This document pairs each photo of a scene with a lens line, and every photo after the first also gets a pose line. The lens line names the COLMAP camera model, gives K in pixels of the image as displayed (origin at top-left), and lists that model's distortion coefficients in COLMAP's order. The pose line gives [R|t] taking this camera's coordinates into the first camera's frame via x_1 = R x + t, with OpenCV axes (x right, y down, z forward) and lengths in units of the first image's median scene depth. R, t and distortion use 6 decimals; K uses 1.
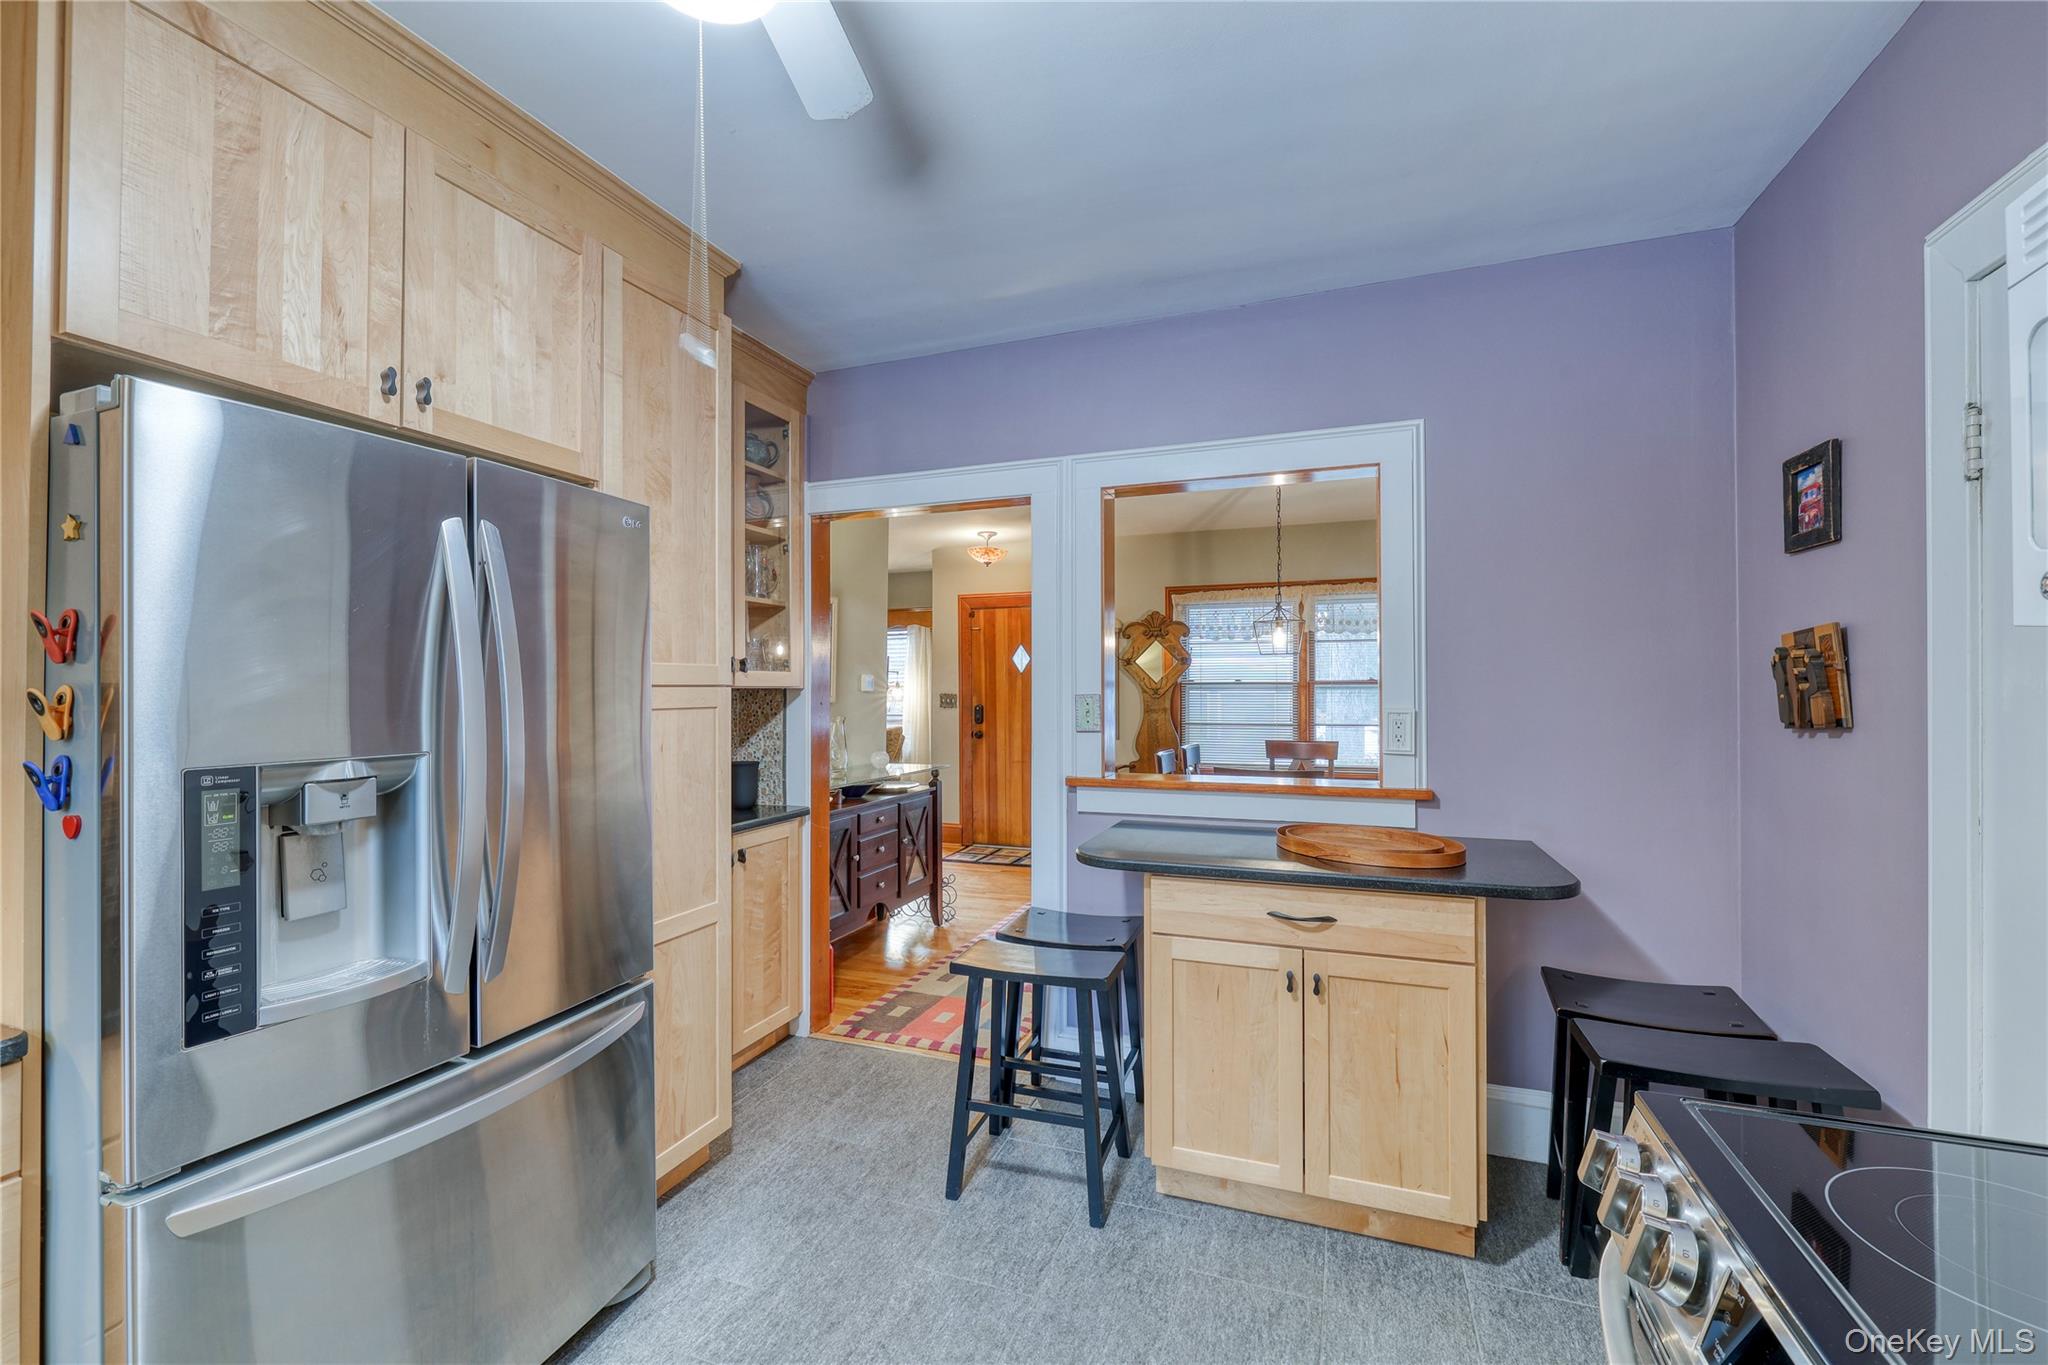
lens RADIAL K [[853.9, 0, 1027.2], [0, 853.9, 681.9], [0, 0, 1]] dist [-0.002886, 0.000152]
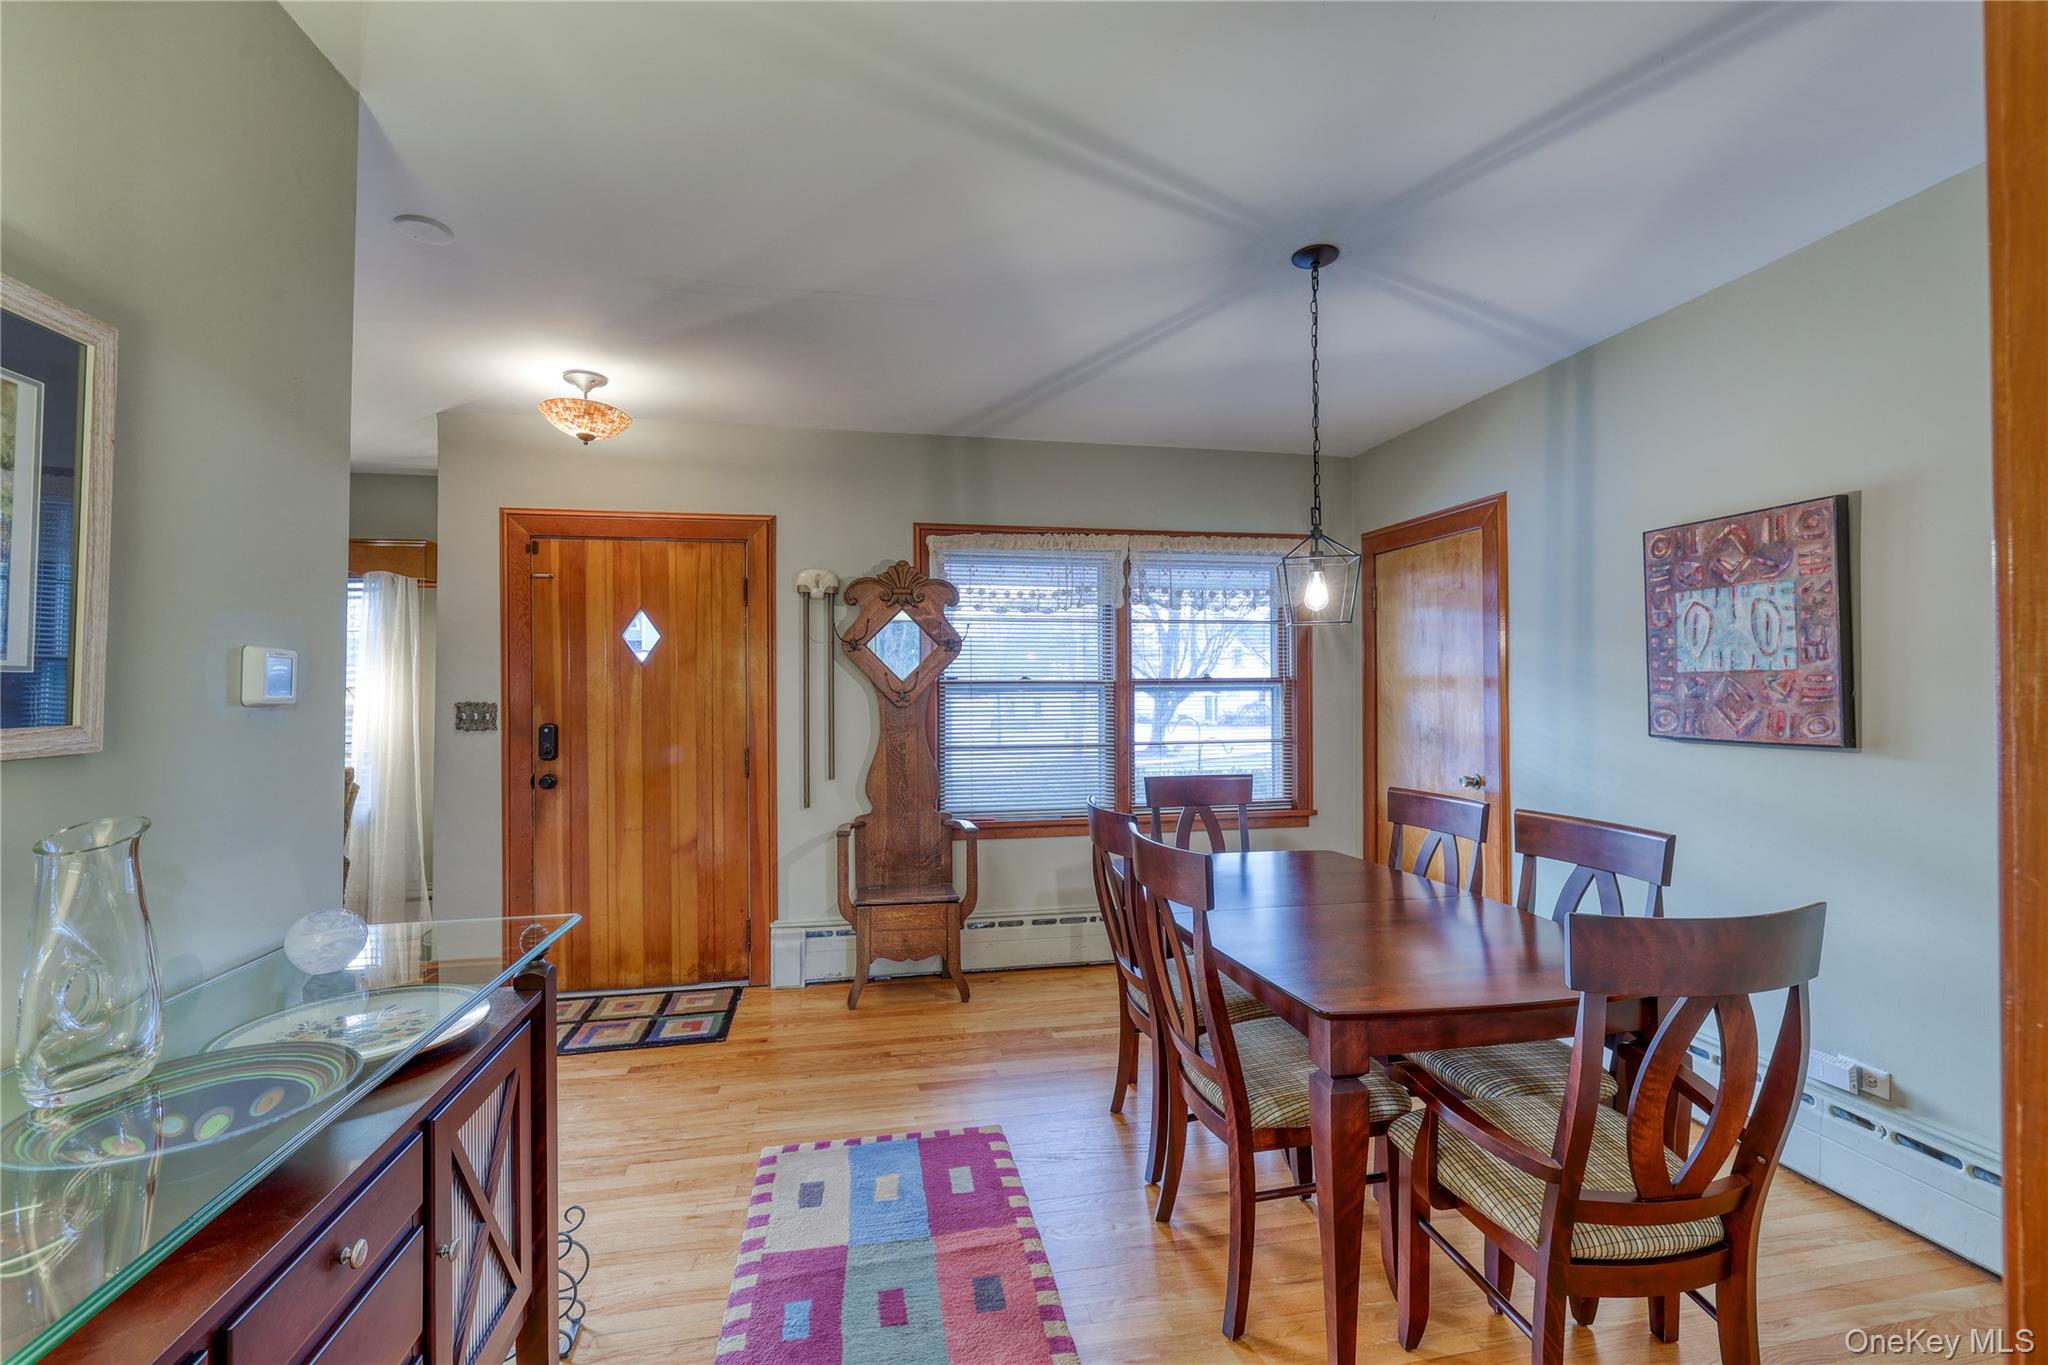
lens RADIAL K [[853.9, 0, 1019.6], [0, 853.9, 678.3], [0, 0, 1]] dist [-0.002886, 0.000152]
pose [[0.856017, 0.004150, 0.516931, -0.086342], [-0.001582, 0.999984, -0.005408, 0.002045], [-0.516945, 0.003811, 0.856010, 0.449765]]
